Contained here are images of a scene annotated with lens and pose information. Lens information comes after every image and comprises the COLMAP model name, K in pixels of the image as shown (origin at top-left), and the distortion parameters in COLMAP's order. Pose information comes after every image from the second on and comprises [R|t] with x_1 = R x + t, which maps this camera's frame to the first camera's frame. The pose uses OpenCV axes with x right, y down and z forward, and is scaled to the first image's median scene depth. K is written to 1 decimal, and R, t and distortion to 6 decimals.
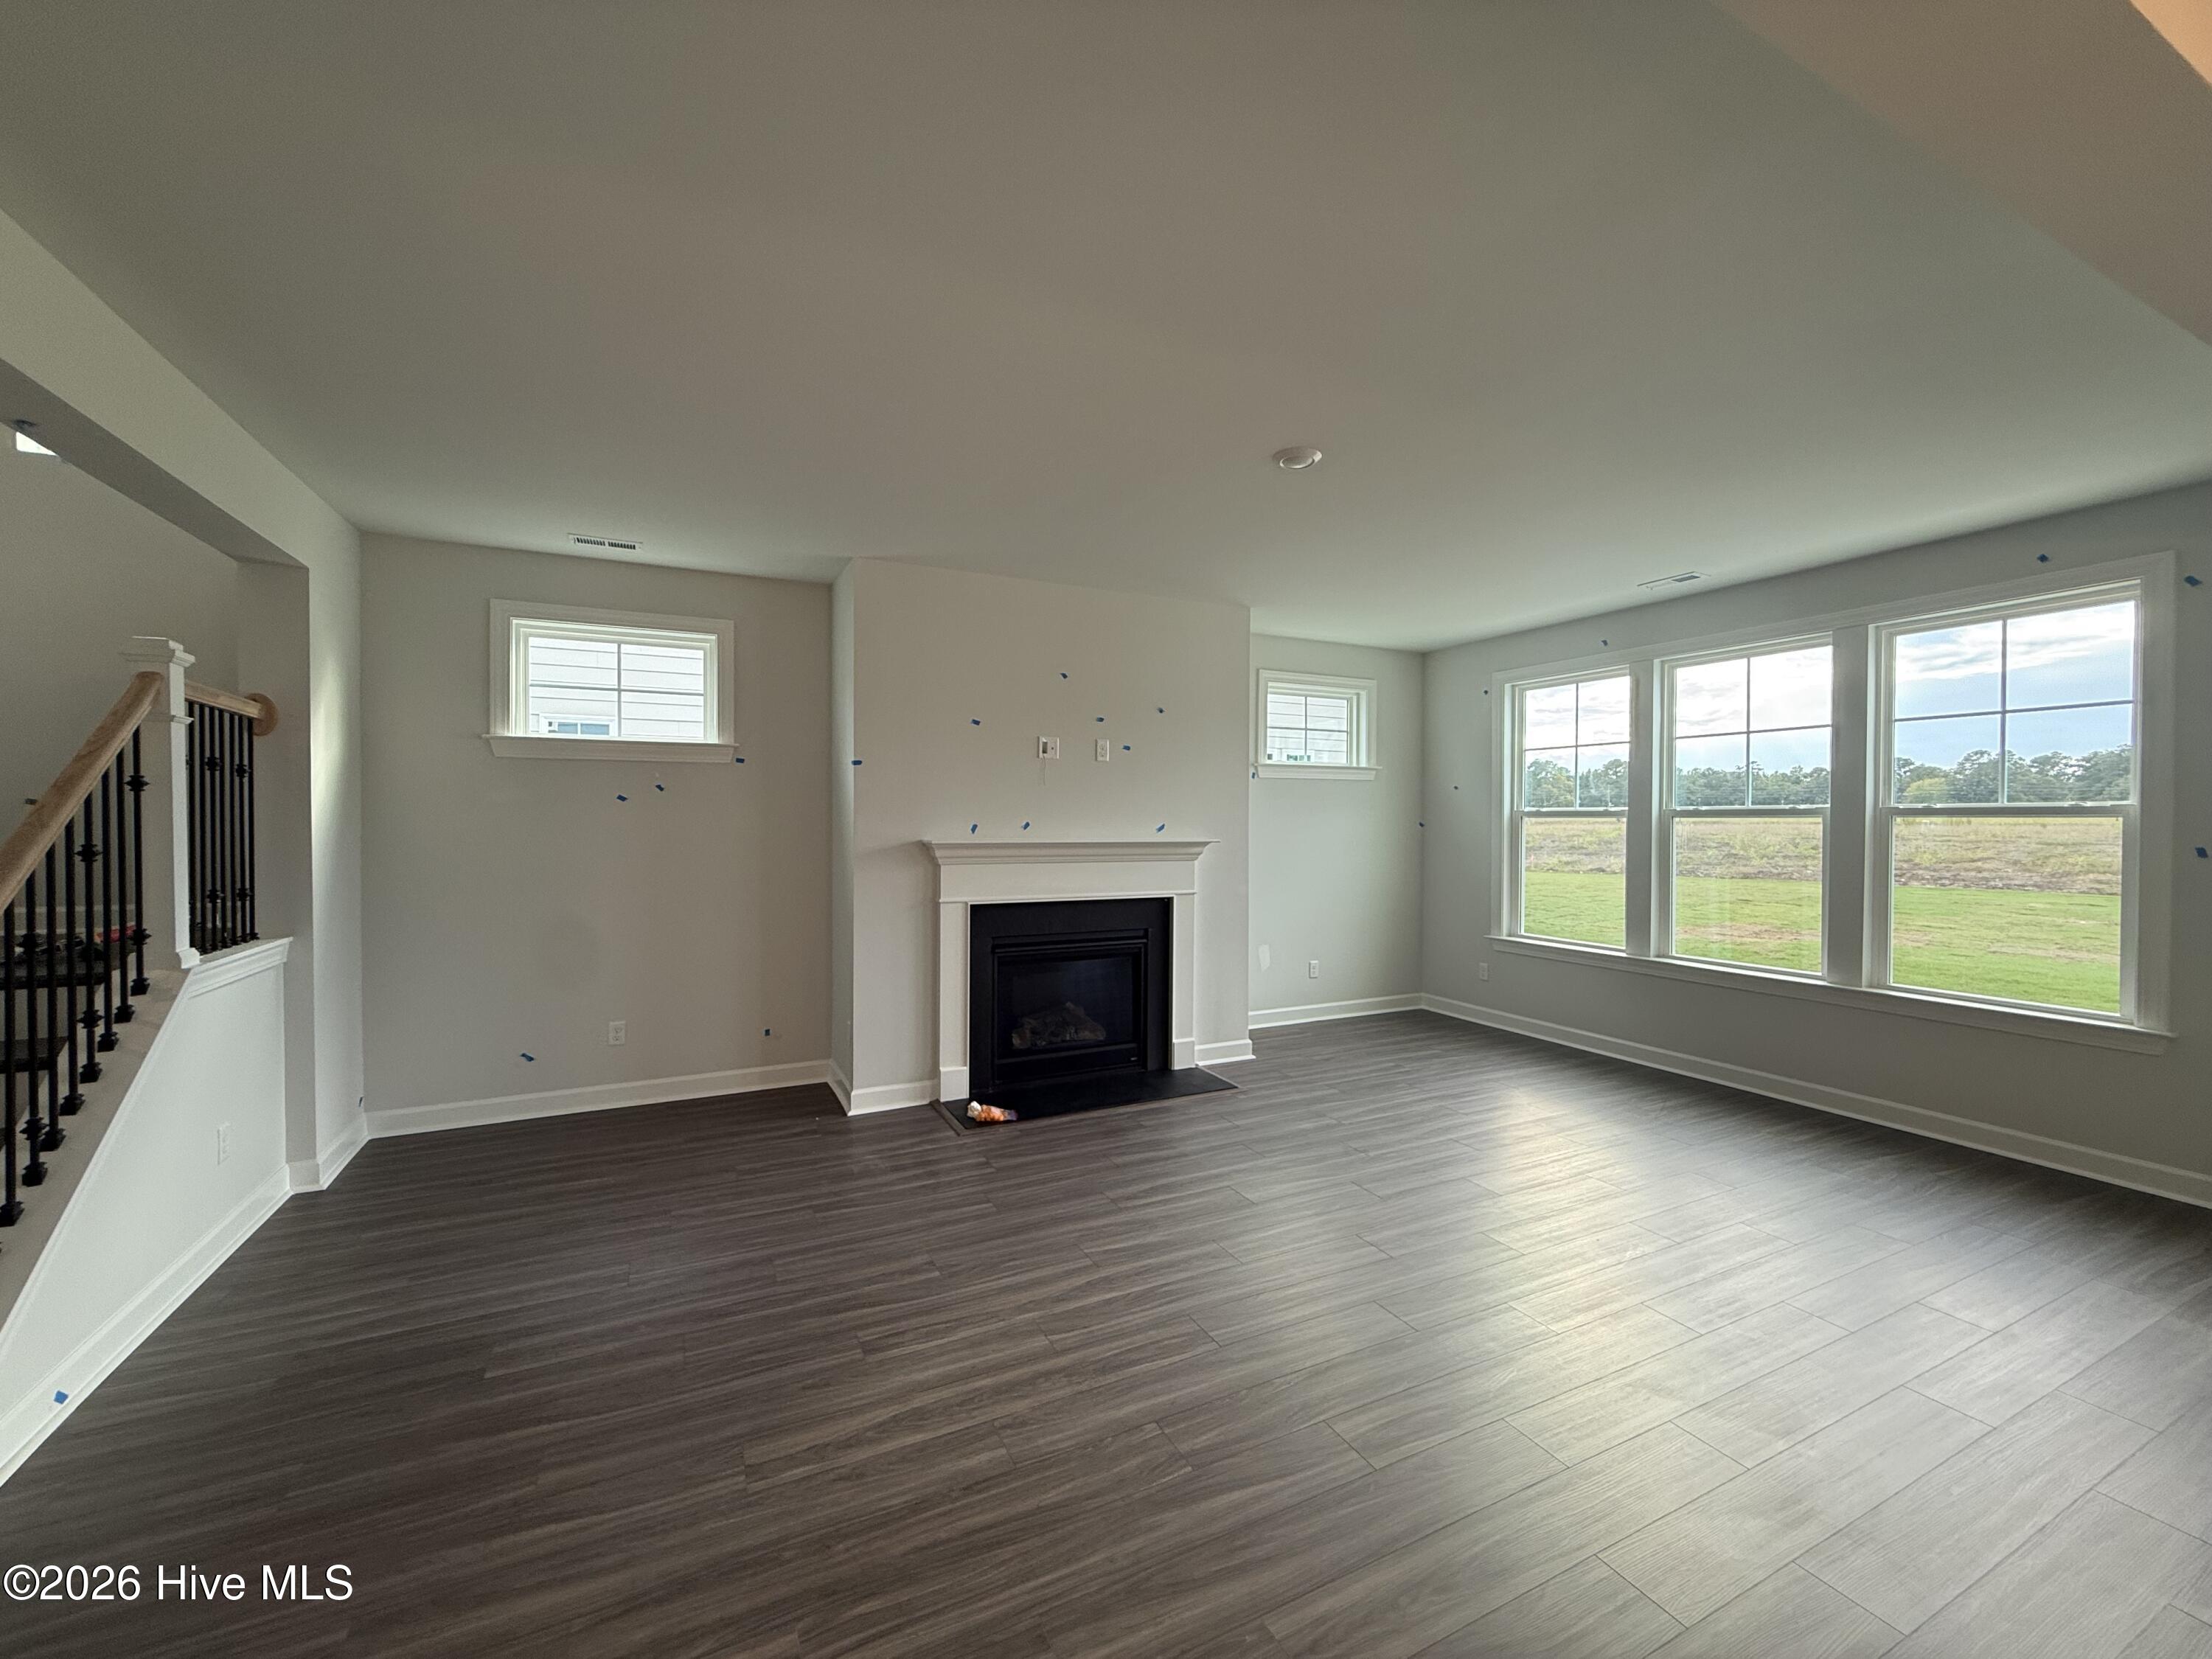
lens RADIAL K [[883.4, 0, 1096.3], [0, 883.4, 829.9], [0, 0, 1]] dist [-0.000704, 0.000437]
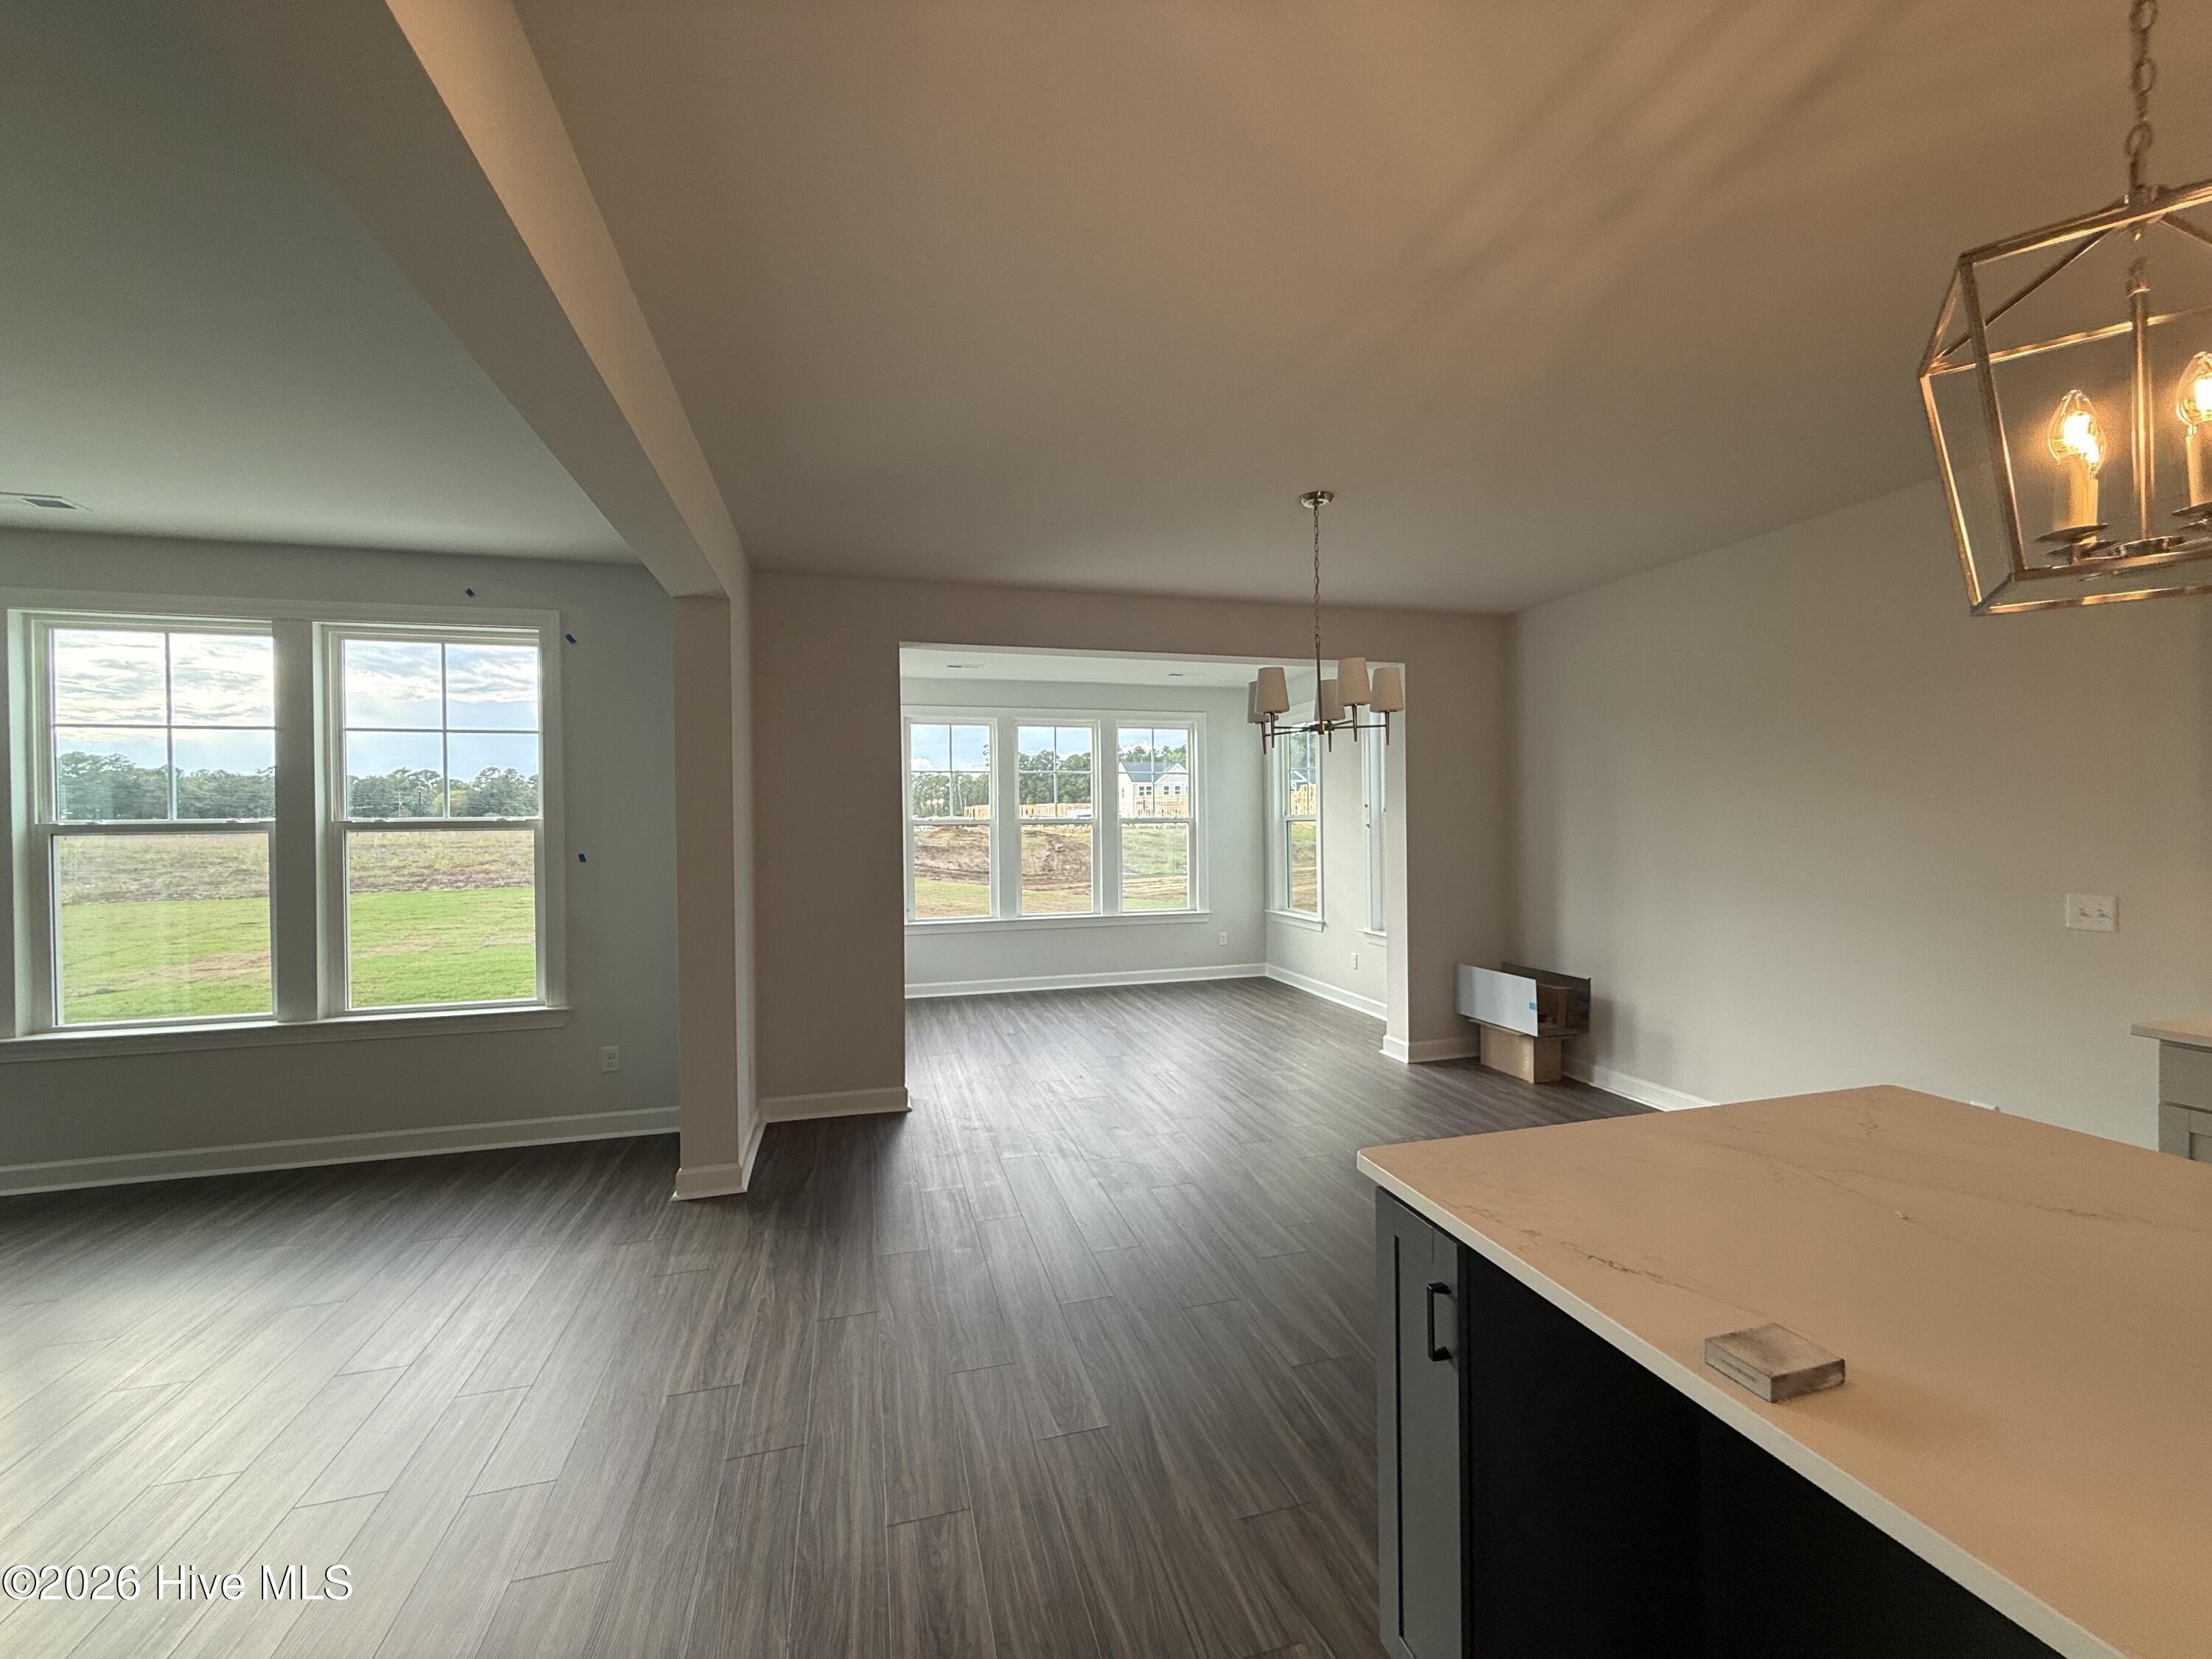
lens RADIAL K [[883.4, 0, 1105.6], [0, 883.4, 822.8], [0, 0, 1]] dist [-0.000704, 0.000437]
pose [[0.179426, -0.005303, 0.983757, 0.116432], [0.022892, 0.999737, 0.001214, -0.006254], [-0.983505, 0.022302, 0.179500, 0.034765]]
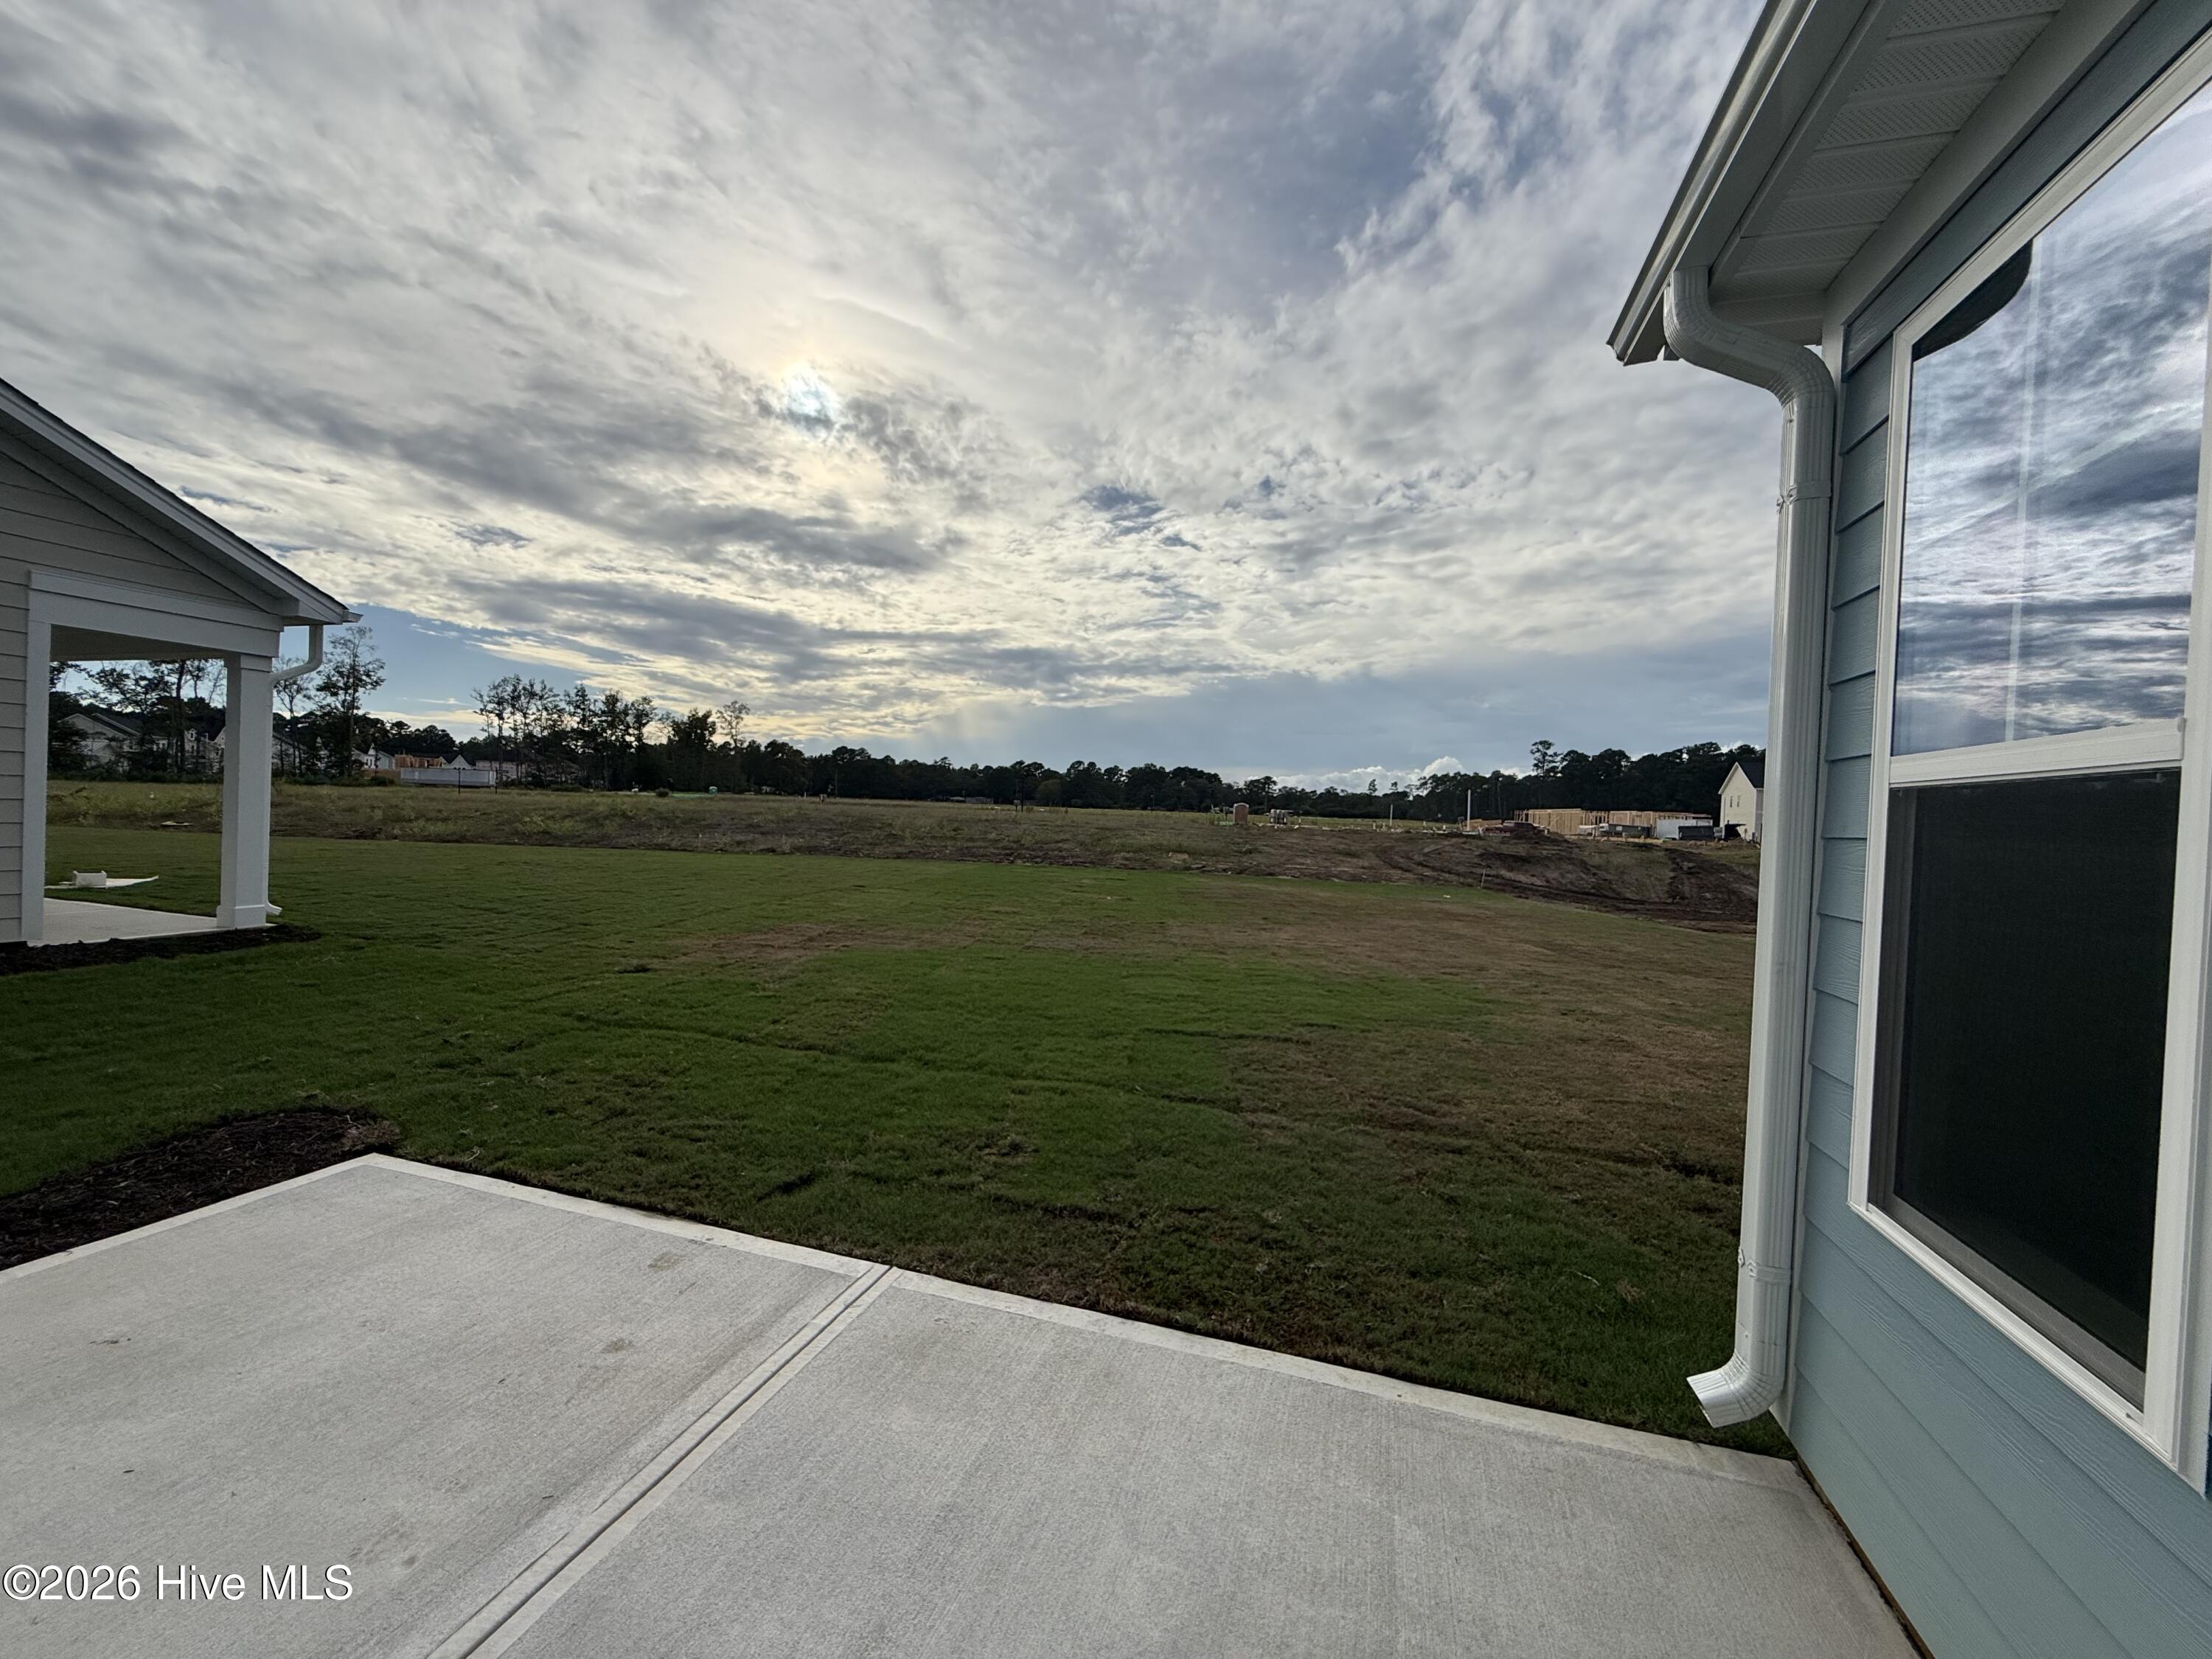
lens RADIAL K [[883.4, 0, 1106.7], [0, 883.4, 821.9], [0, 0, 1]] dist [-0.000704, 0.000437]
pose [[0.683687, 0.018380, 0.729544, 0.982449], [-0.030518, 0.999528, 0.003418, 0.009284], [-0.729137, -0.024601, 0.683925, 0.790170]]
